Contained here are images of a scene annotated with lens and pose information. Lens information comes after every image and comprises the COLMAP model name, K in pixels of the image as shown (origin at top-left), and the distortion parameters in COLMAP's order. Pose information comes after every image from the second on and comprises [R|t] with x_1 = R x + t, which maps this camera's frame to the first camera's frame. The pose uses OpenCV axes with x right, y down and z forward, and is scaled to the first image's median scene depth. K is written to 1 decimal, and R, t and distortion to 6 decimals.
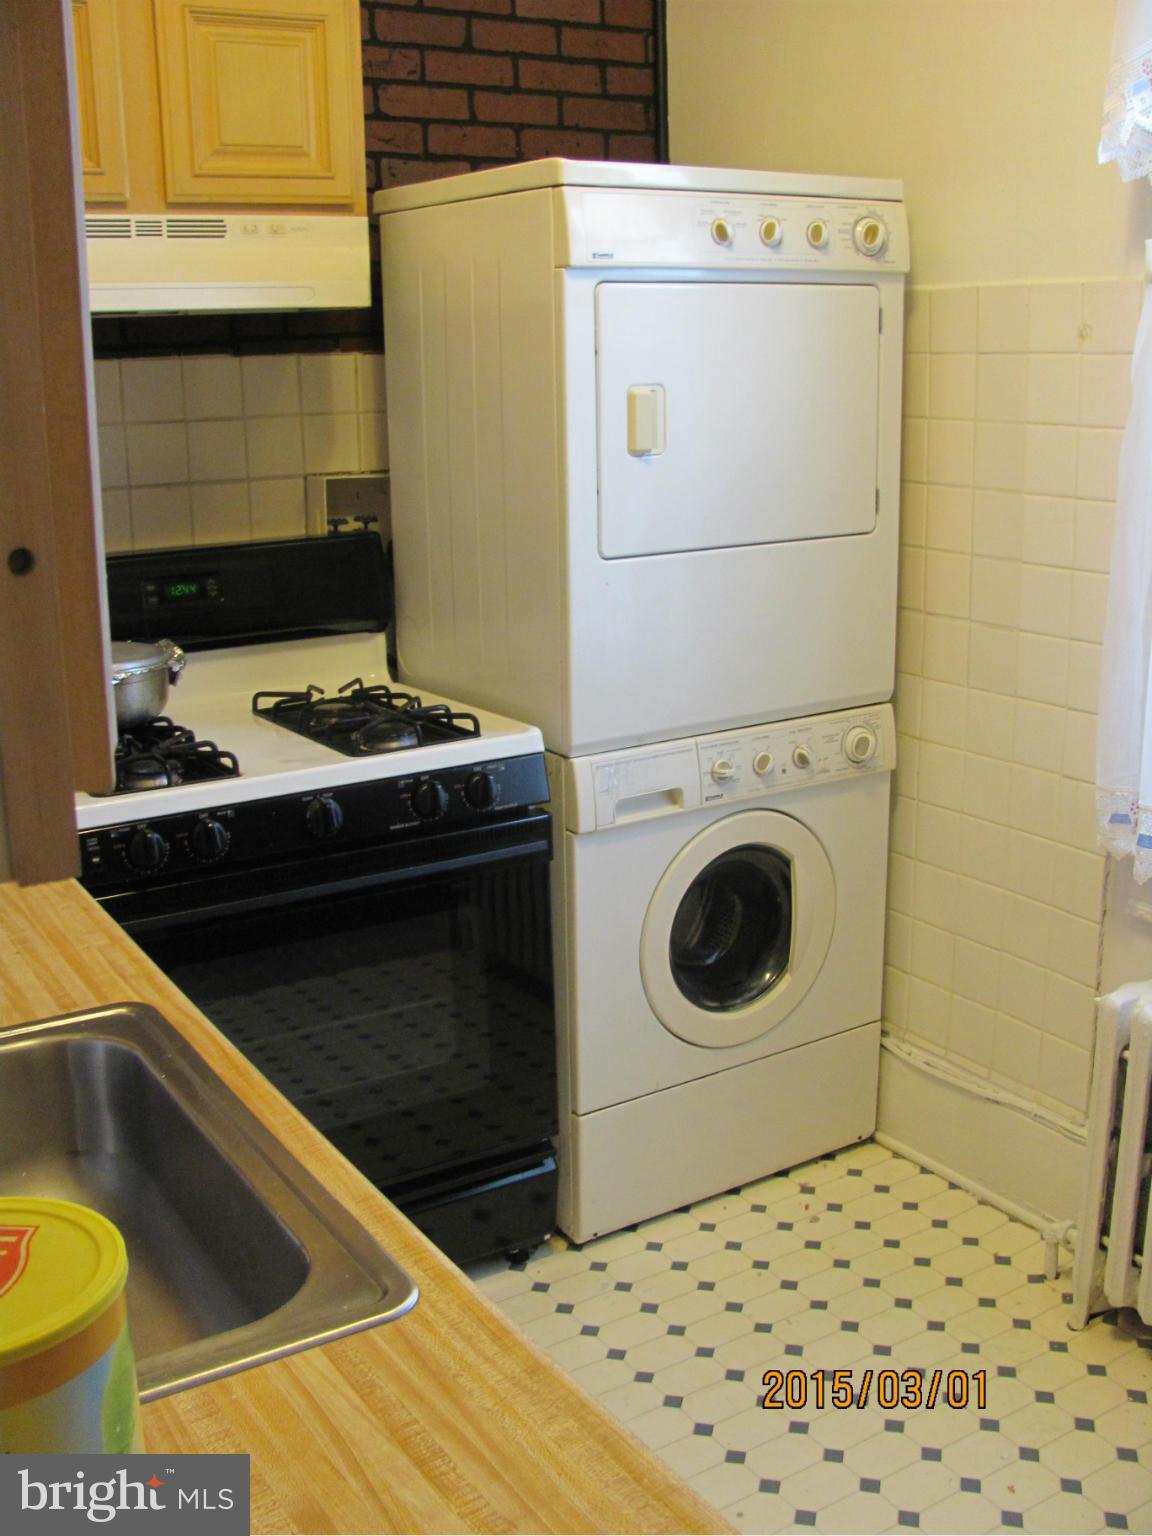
lens RADIAL K [[1640.0, 0, 576.0], [0, 1640.0, 768.0], [0, 0, 1]] dist [-0.213243, 0.278654]
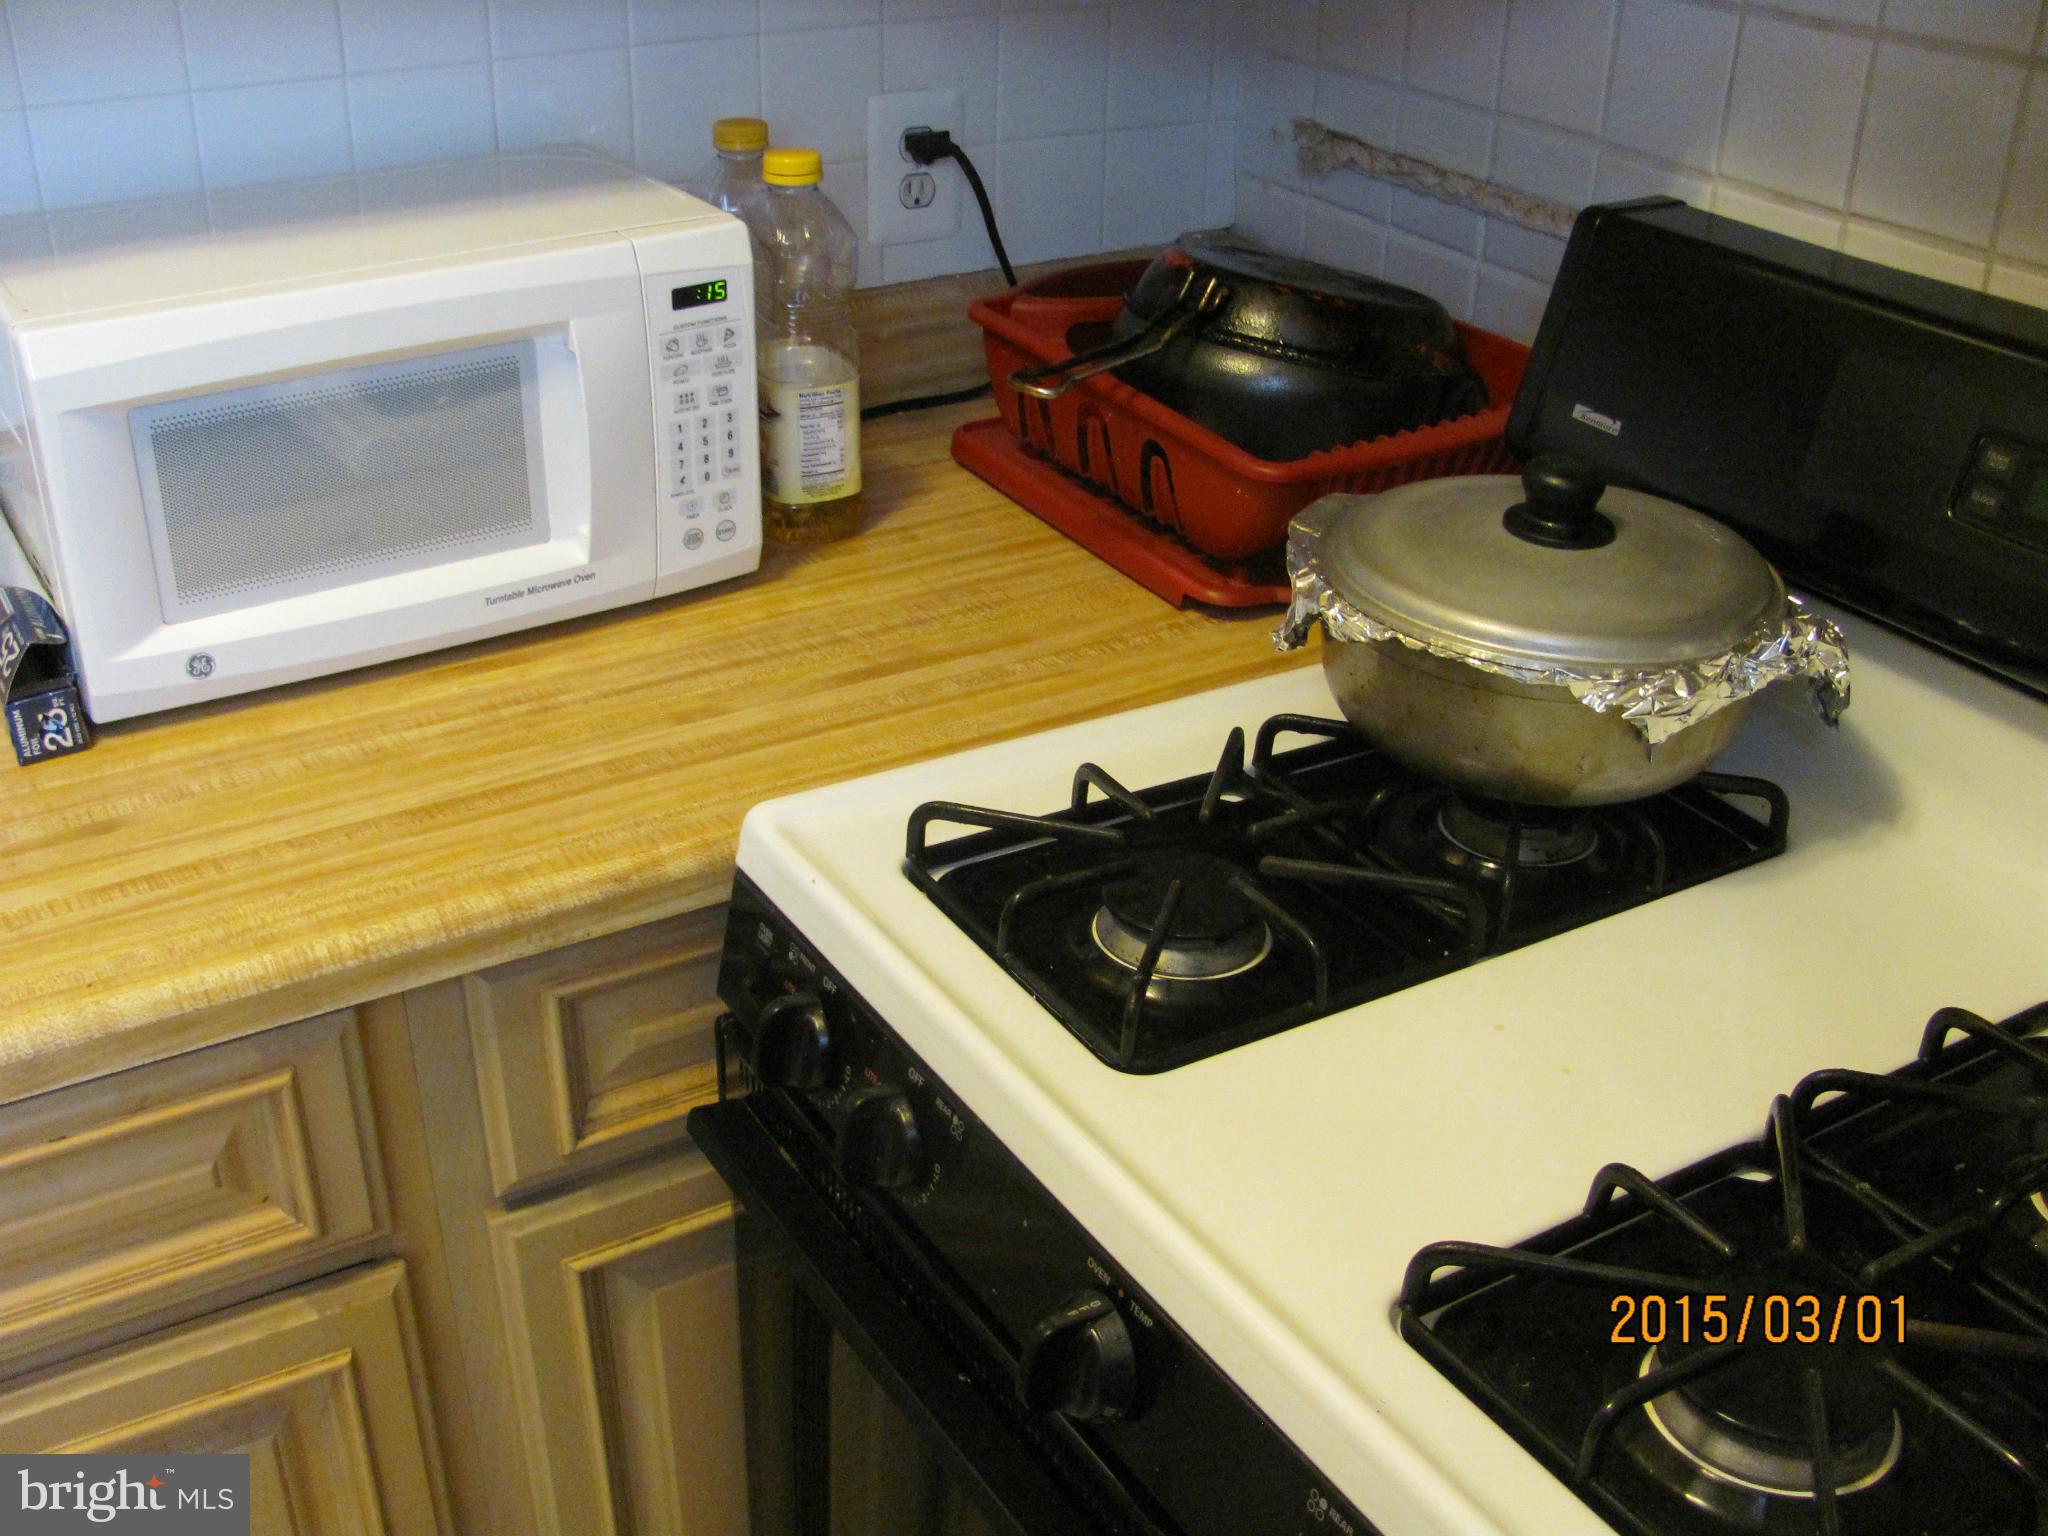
lens RADIAL K [[2186.7, 0, 1024.0], [0, 2186.7, 768.0], [0, 0, 1]] dist [-0.213243, 0.278654]
pose [[-0.001803, 0.483881, -0.875132, 0.109837], [-0.266748, 0.843191, 0.466770, -0.200421], [0.963765, 0.234282, 0.127554, 0.795799]]
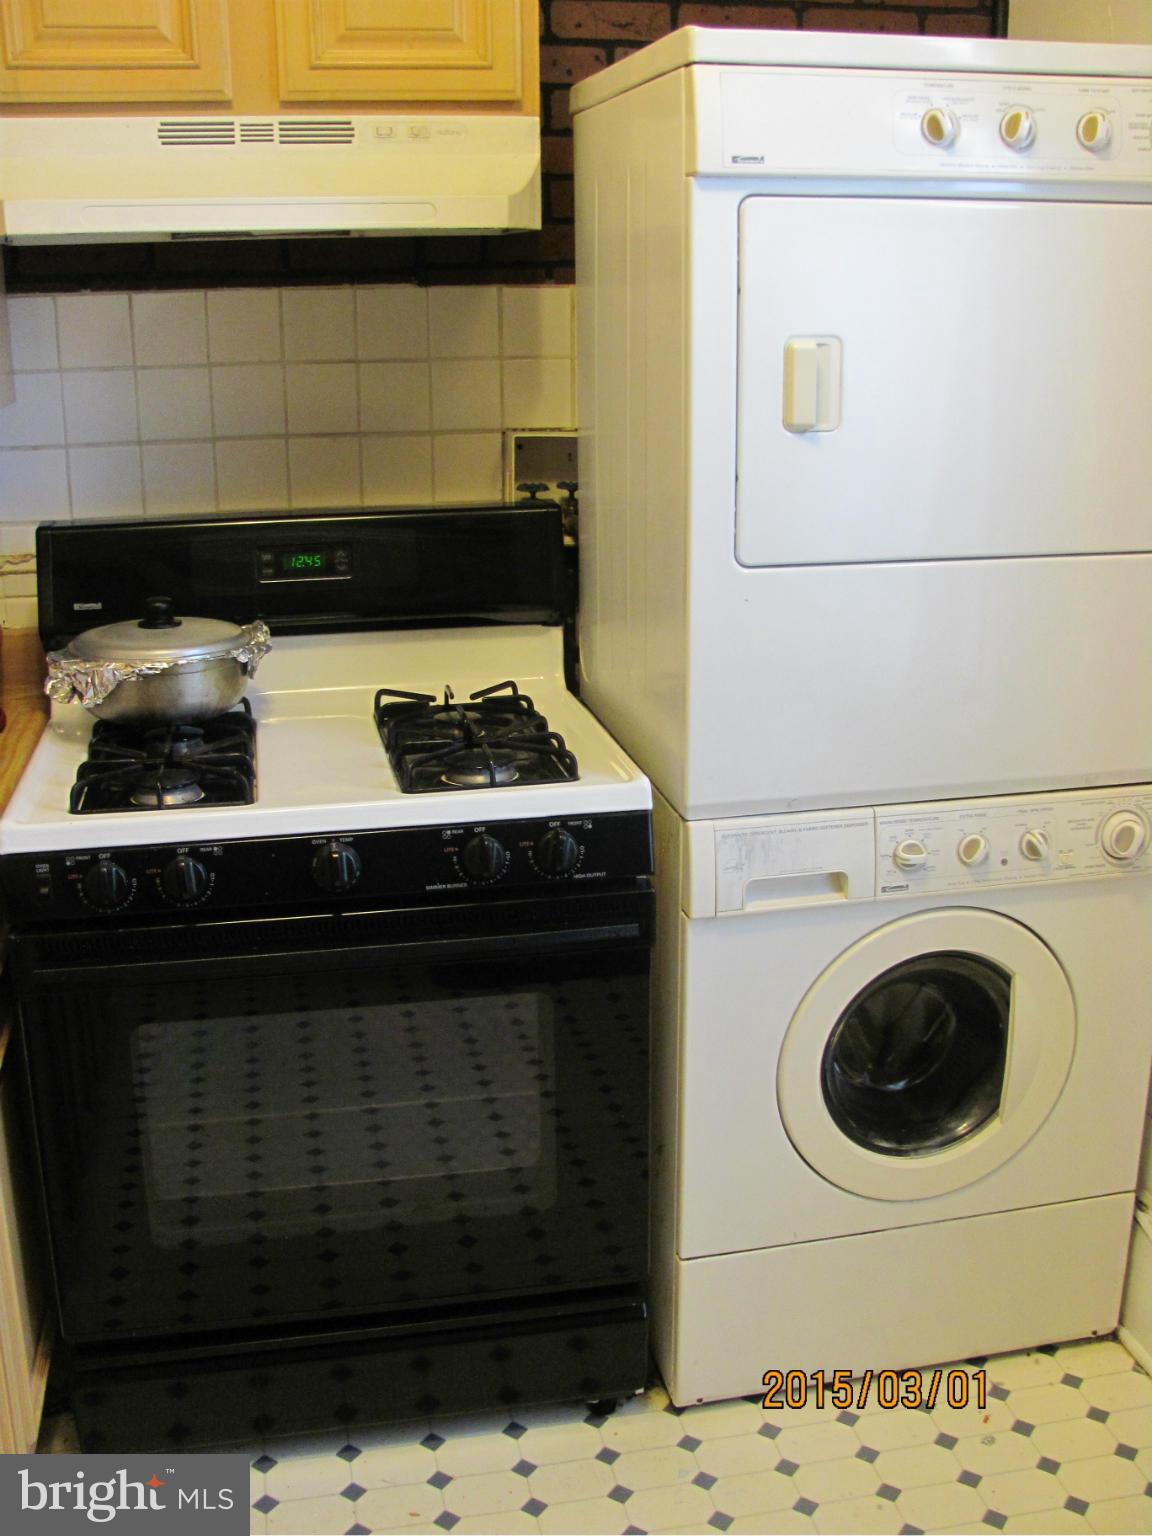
lens RADIAL K [[1640.0, 0, 576.0], [0, 1640.0, 768.0], [0, 0, 1]] dist [-0.213243, 0.278654]
pose [[0.937137, 0.110802, -0.330903, 0.189380], [-0.097542, 0.993628, 0.056468, -0.065666], [0.335051, -0.020641, 0.941974, 0.244084]]
